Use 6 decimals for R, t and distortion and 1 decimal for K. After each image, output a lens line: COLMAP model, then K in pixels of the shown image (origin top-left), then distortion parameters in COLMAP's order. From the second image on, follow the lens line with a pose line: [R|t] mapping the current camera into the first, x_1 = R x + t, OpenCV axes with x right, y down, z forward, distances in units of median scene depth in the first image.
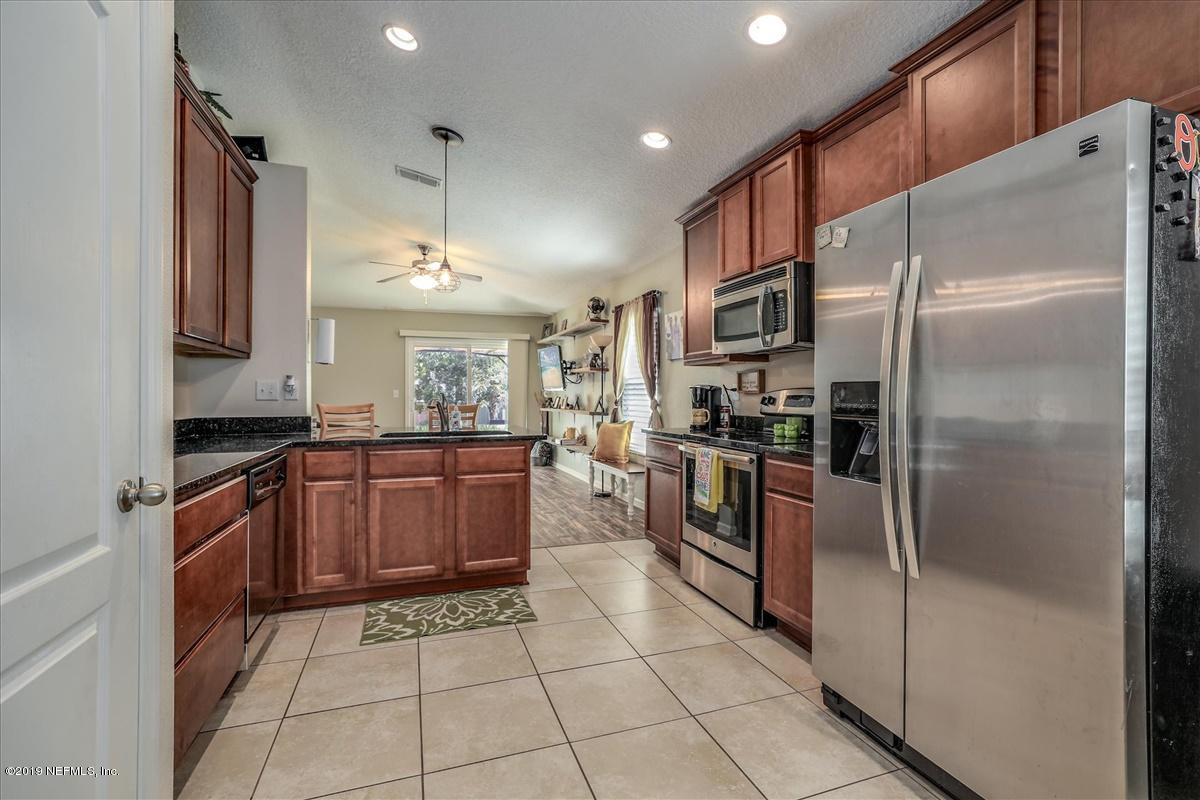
lens RADIAL K [[549.7, 0, 600.0], [0, 549.7, 400.0], [0, 0, 1]] dist [-0.003492, 0.000009]
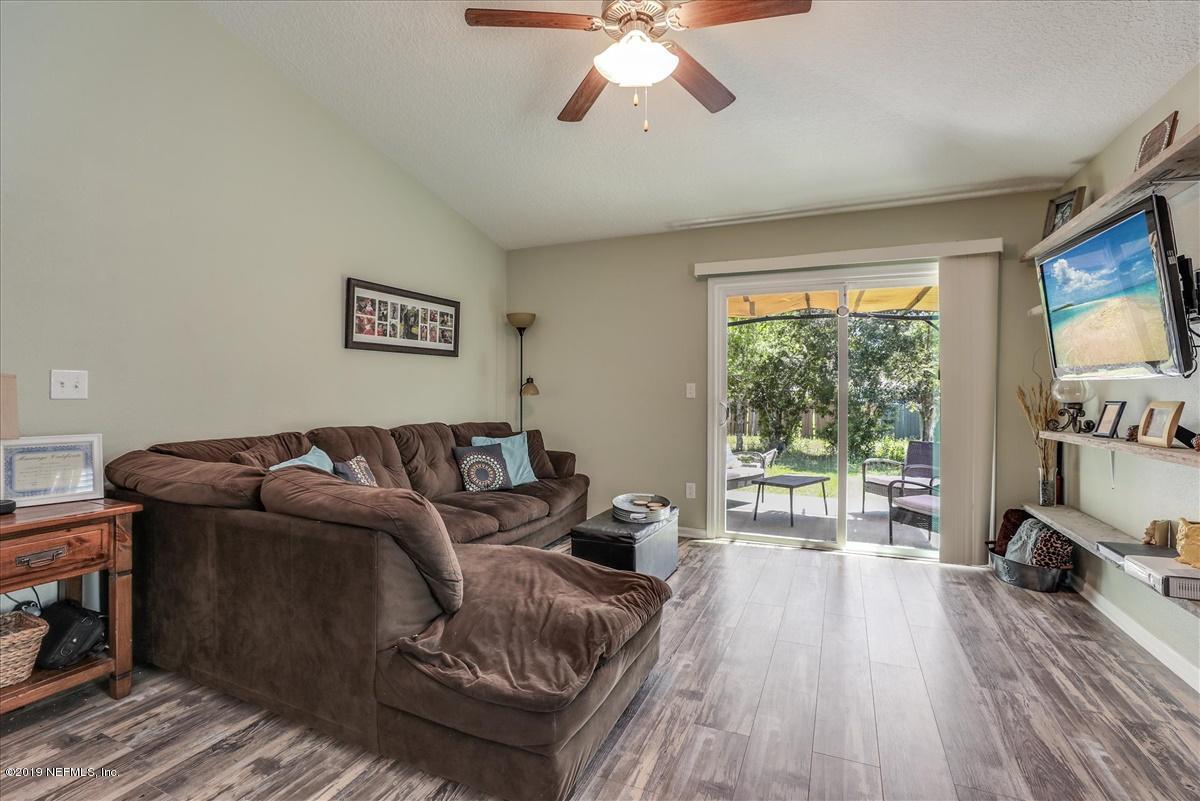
lens RADIAL K [[549.7, 0, 600.0], [0, 549.7, 400.5], [0, 0, 1]] dist [-0.003492, 0.000009]
pose [[0.727330, -0.000365, -0.686288, -0.073362], [0.000234, 1.000000, -0.000284, -0.004766], [0.686288, 0.000046, 0.727330, 0.562168]]
